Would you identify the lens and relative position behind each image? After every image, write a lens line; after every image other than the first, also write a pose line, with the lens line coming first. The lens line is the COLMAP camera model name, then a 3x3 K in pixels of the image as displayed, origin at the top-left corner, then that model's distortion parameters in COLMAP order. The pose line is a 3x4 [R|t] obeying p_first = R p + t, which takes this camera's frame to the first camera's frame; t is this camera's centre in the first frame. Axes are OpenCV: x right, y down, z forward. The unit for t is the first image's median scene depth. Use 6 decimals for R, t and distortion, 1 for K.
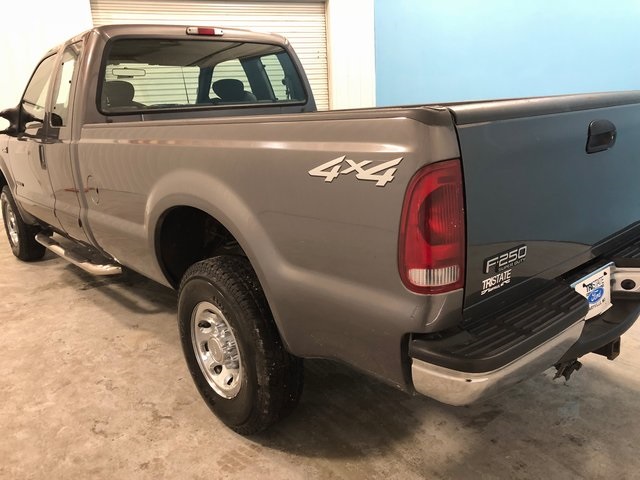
lens RADIAL K [[528.6, 0, 325.6], [0, 528.6, 237.0], [0, 0, 1]] dist [0.031674, -0.014821]
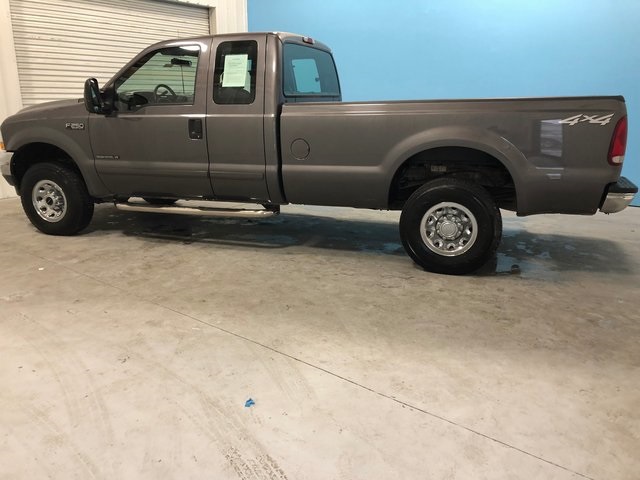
lens RADIAL K [[528.6, 0, 325.6], [0, 528.6, 237.0], [0, 0, 1]] dist [0.031674, -0.014821]
pose [[0.865531, -0.082201, 0.494065, -1.416546], [0.086653, 0.996141, 0.013930, 0.173316], [-0.493303, 0.030756, 0.869314, -0.340729]]
